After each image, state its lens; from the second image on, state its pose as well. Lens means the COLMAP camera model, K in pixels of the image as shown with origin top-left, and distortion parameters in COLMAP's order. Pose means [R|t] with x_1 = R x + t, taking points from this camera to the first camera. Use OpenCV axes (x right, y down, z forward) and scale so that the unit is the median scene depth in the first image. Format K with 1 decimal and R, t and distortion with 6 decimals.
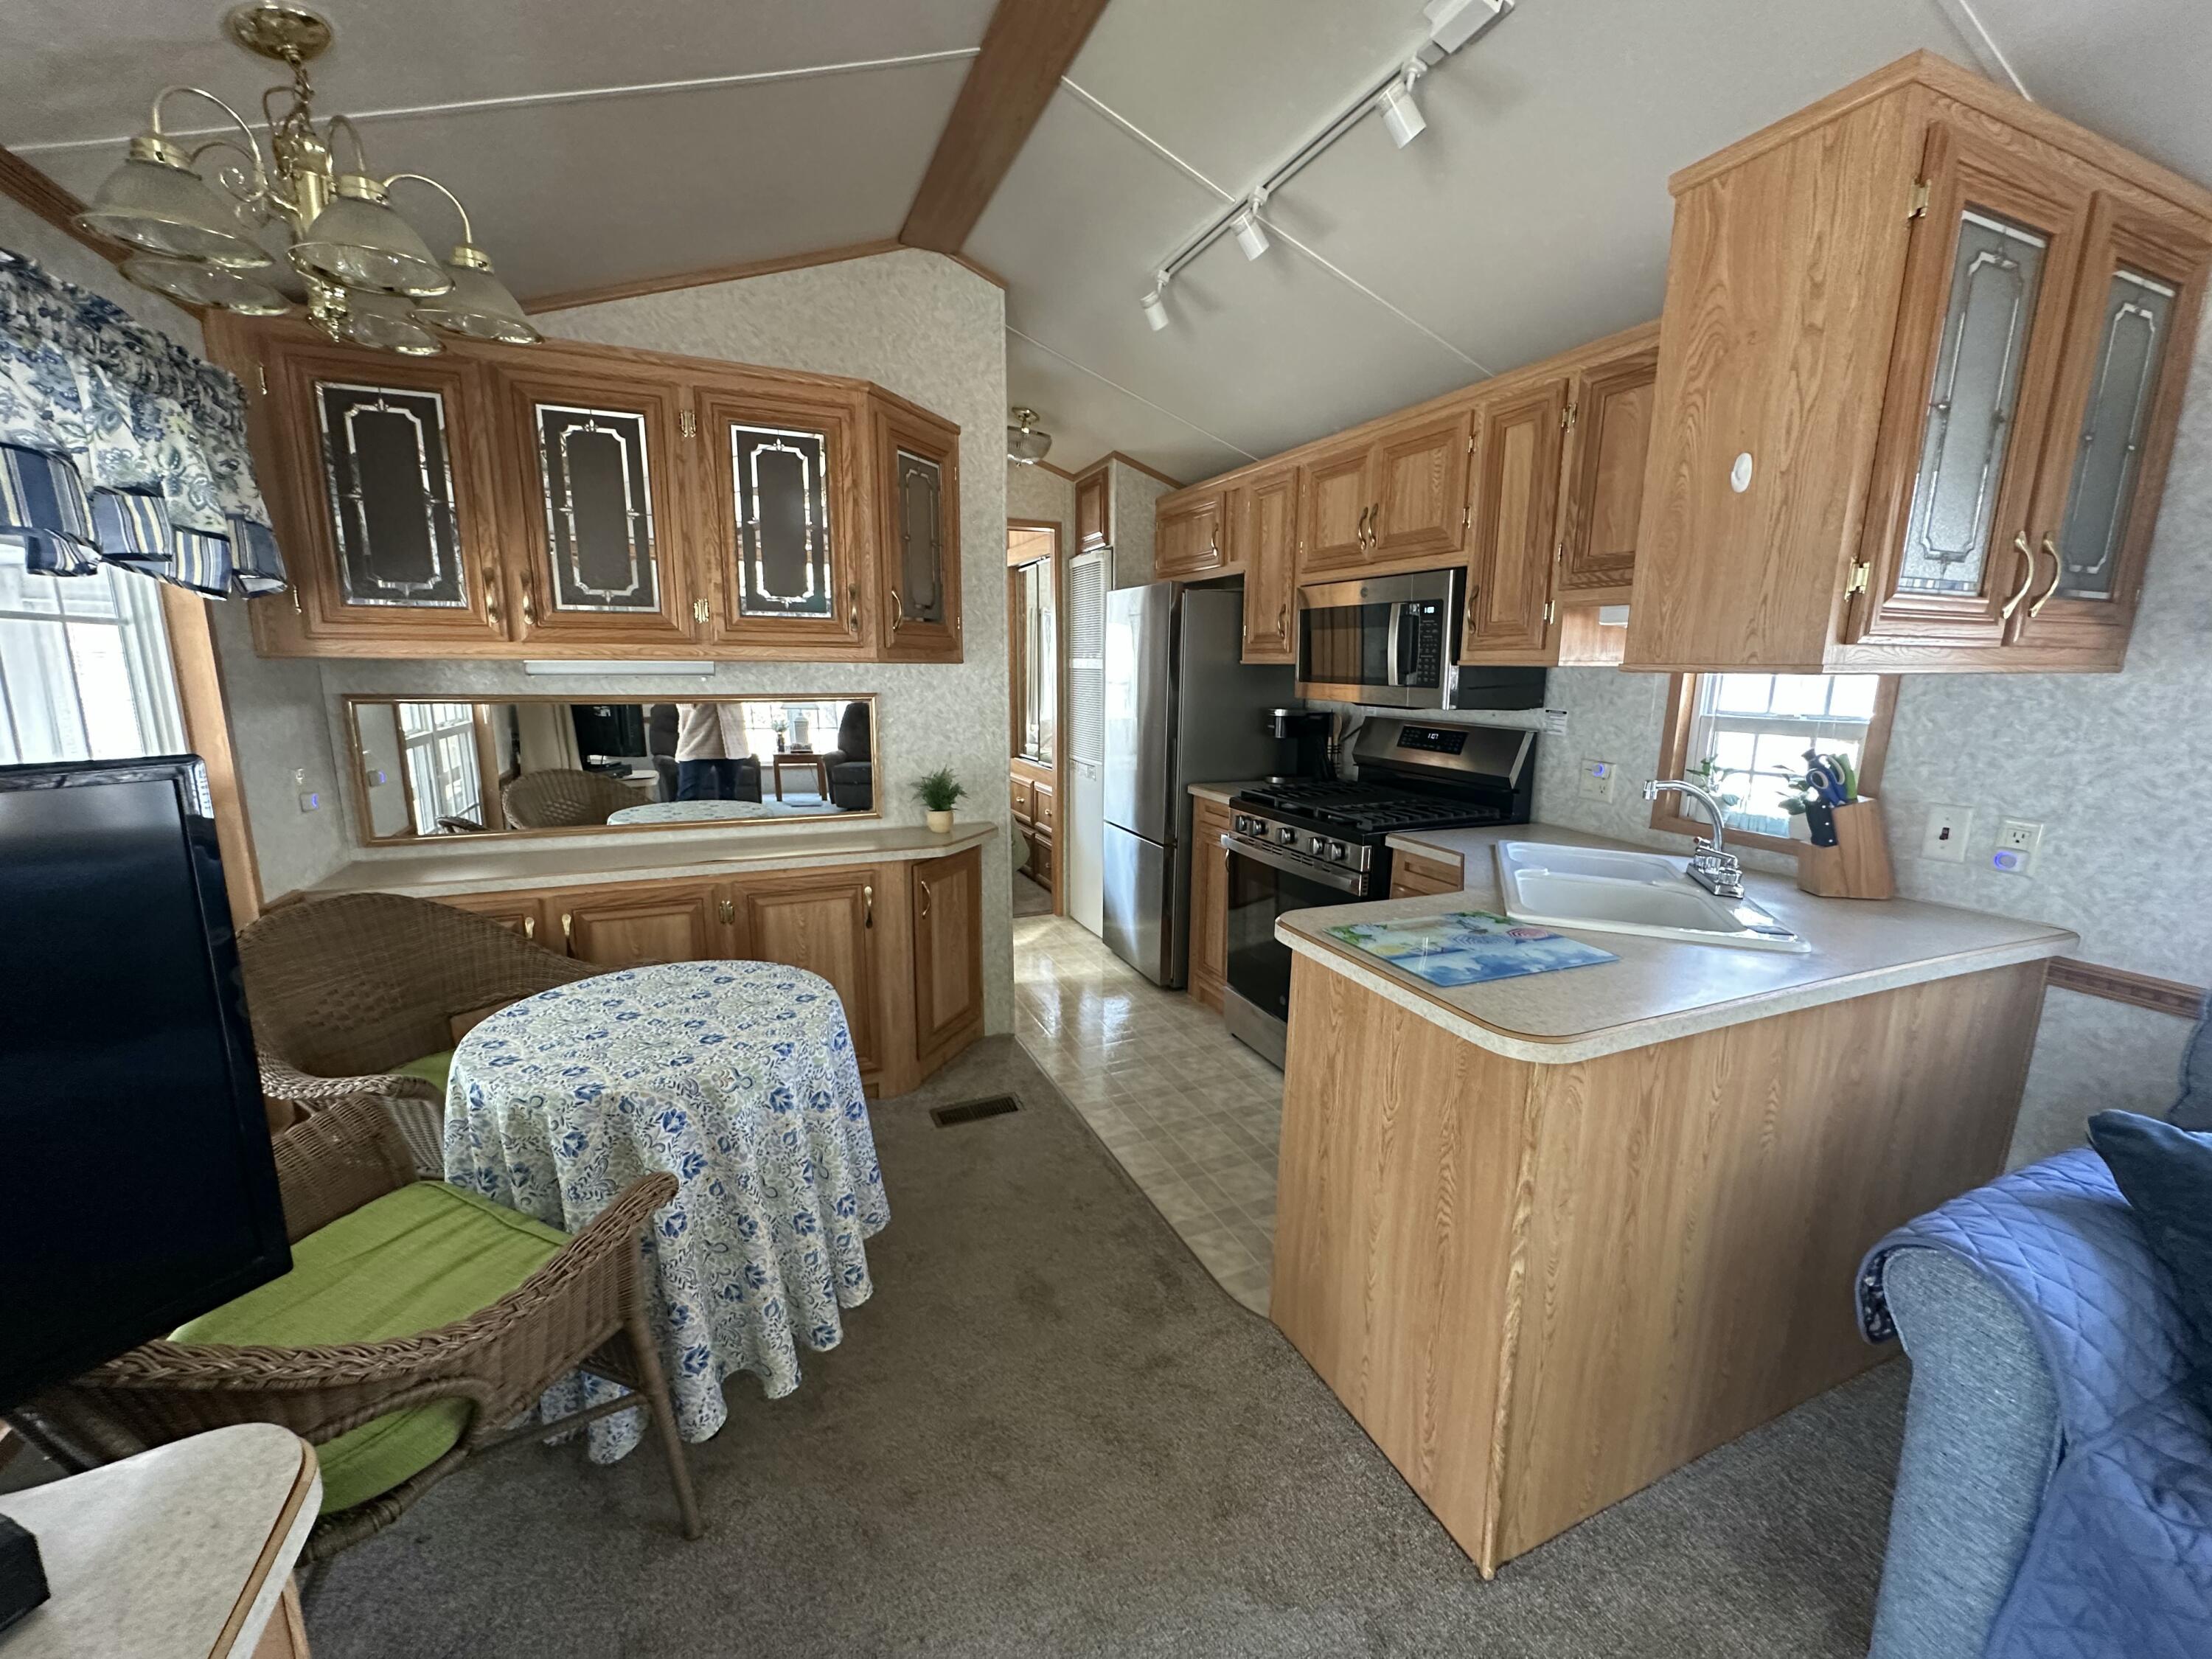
lens RADIAL K [[881.0, 0, 1105.6], [0, 881.0, 828.1], [0, 0, 1]] dist [-0.002299, 0.000467]
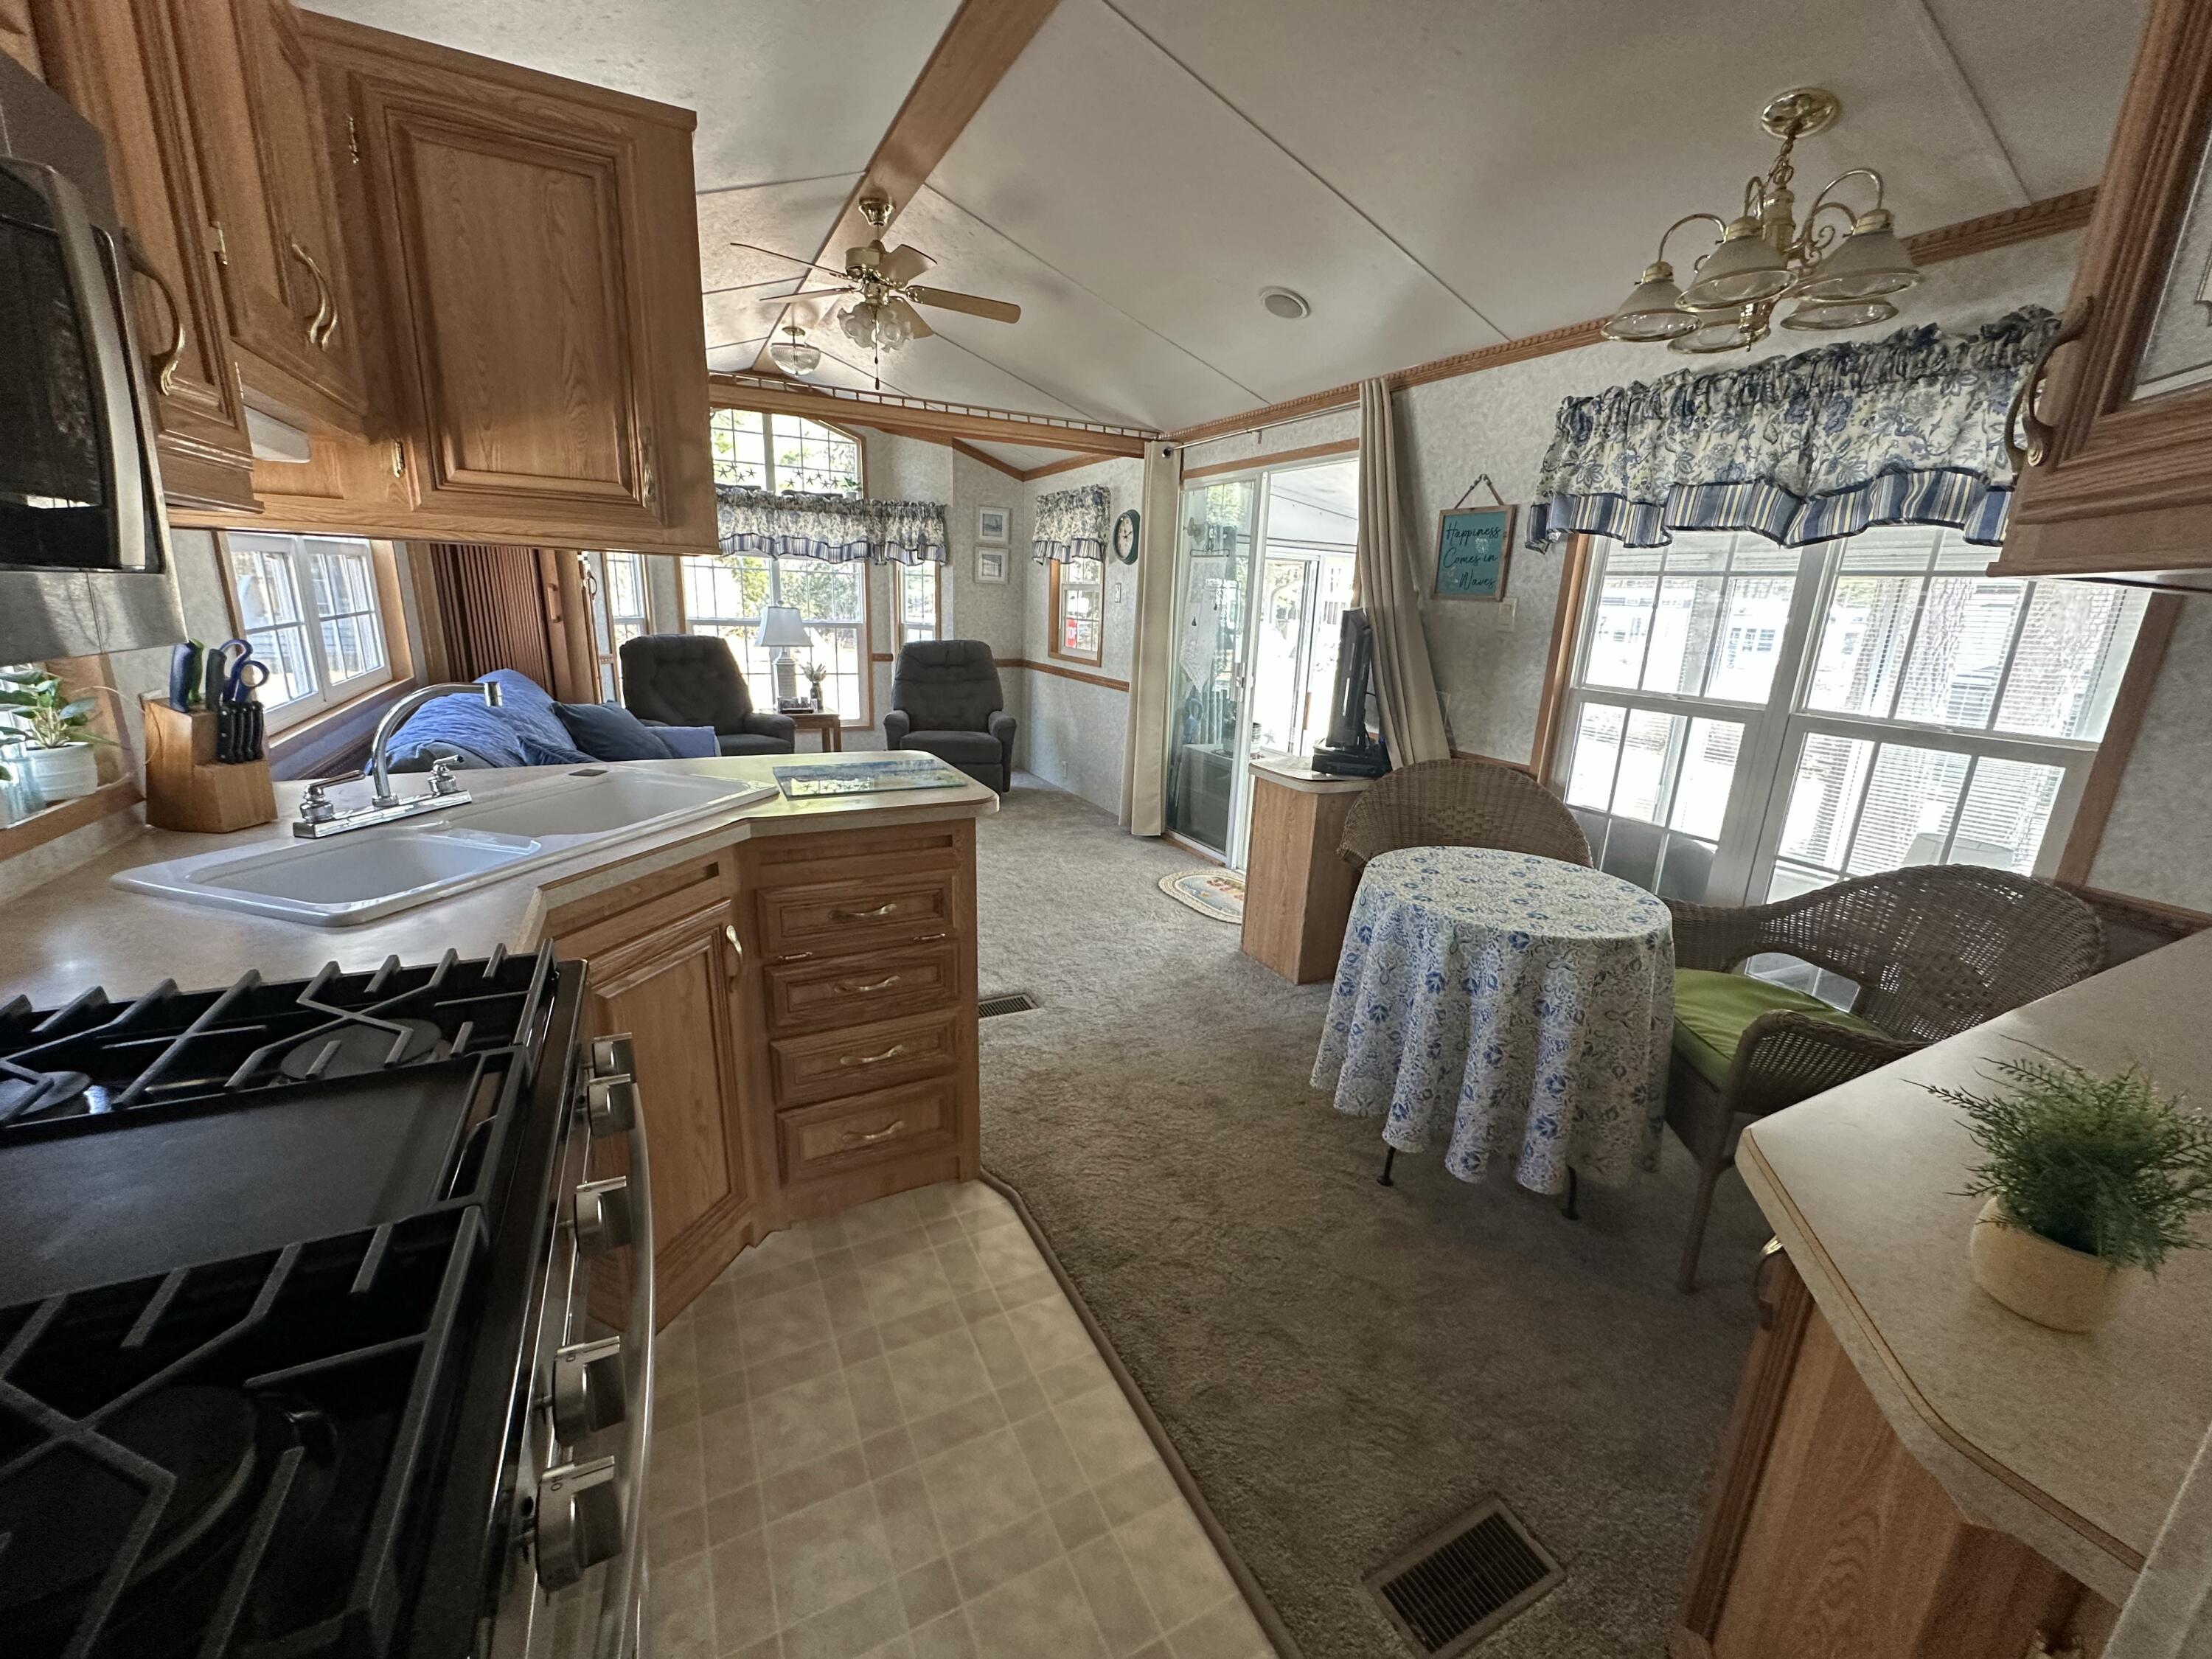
lens RADIAL K [[881.0, 0, 1104.9], [0, 881.0, 829.0], [0, 0, 1]] dist [-0.002299, 0.000467]
pose [[-0.996954, -0.027701, -0.072912, 0.110196], [-0.056538, 0.900628, 0.430898, -0.277506], [0.053730, 0.433707, -0.899451, 1.619708]]
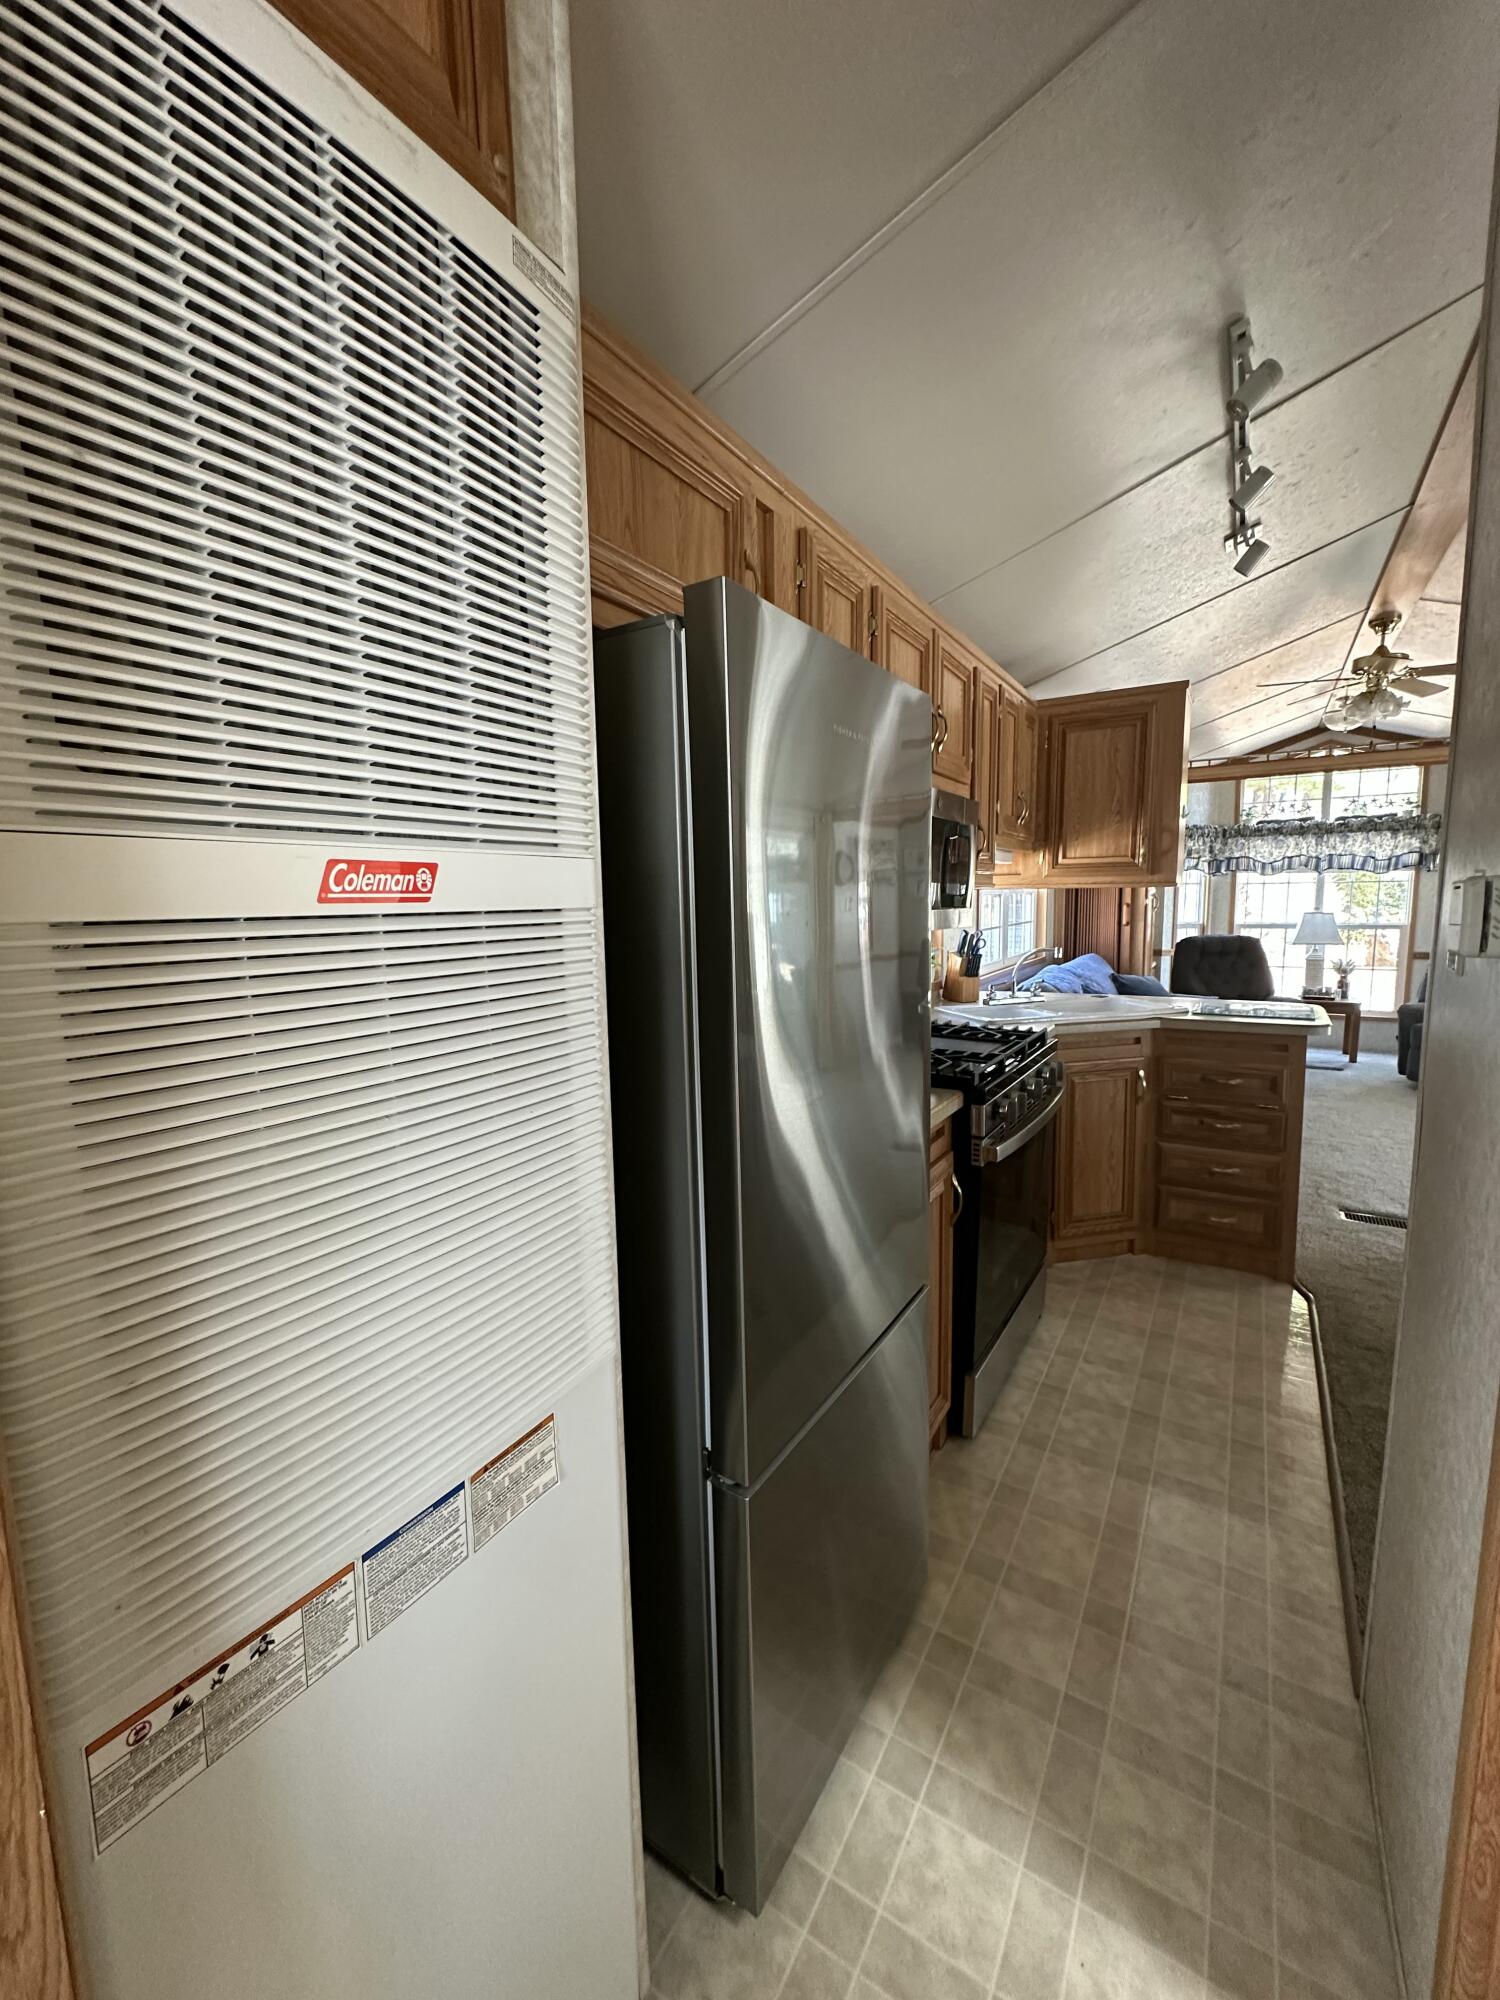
lens RADIAL K [[796.6, 0, 751.6], [0, 796.6, 999.9], [0, 0, 1]] dist [-0.002299, 0.000467]
pose [[-0.565077, -0.102359, 0.818664, -0.355762], [0.165970, 0.957886, 0.234326, -0.401568], [-0.808172, 0.268286, -0.524290, 2.182312]]
